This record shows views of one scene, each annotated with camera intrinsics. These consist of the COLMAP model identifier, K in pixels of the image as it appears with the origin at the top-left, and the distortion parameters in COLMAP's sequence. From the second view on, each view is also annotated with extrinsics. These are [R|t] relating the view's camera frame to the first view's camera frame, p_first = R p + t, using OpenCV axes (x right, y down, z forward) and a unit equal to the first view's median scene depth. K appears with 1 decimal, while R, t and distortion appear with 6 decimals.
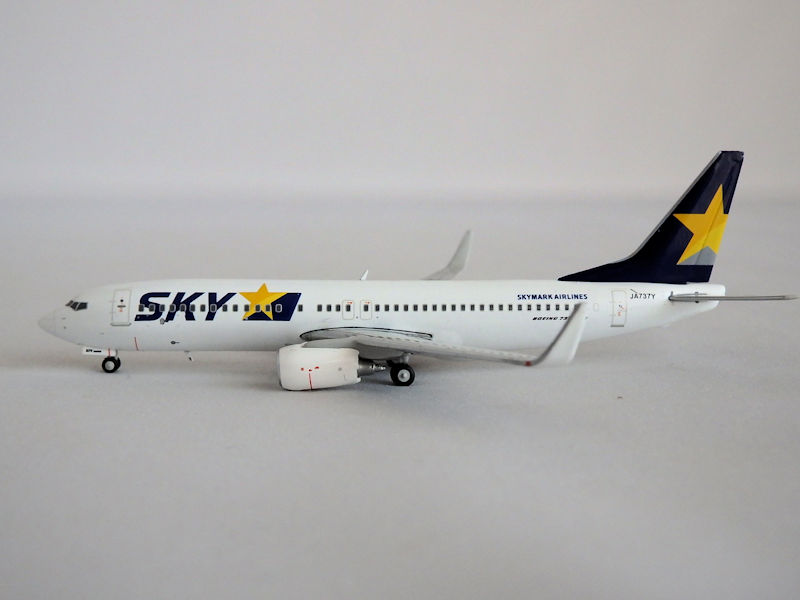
lens RADIAL K [[1150.0, 0, 399.5], [0, 1150.0, 296.3], [0, 0, 1]] dist [-0.192718, 0.000000]
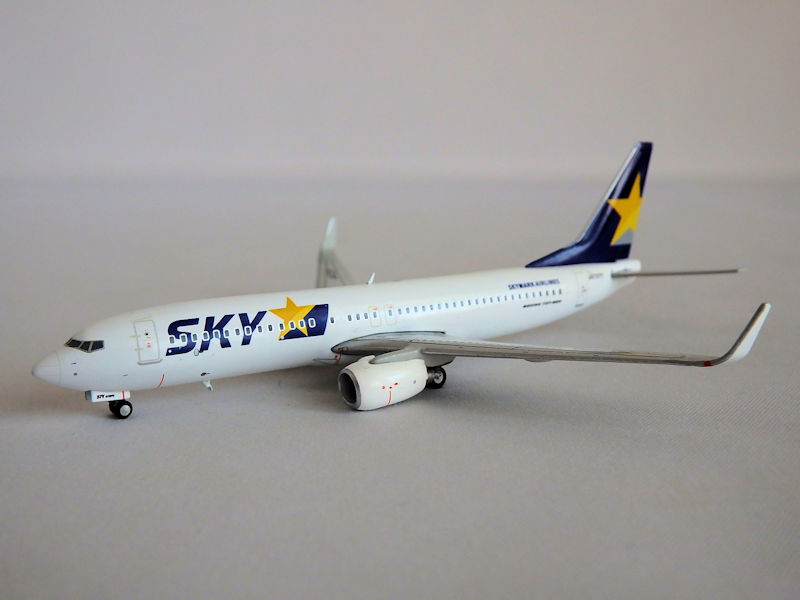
lens RADIAL K [[961.0, 0, 400.6], [0, 961.0, 301.7], [0, 0, 1]] dist [-0.133221, 0.000000]
pose [[0.873818, -0.094668, 0.476949, -0.414029], [0.063348, 0.994669, 0.081370, -0.065779], [-0.482110, -0.040889, 0.875156, 0.284915]]
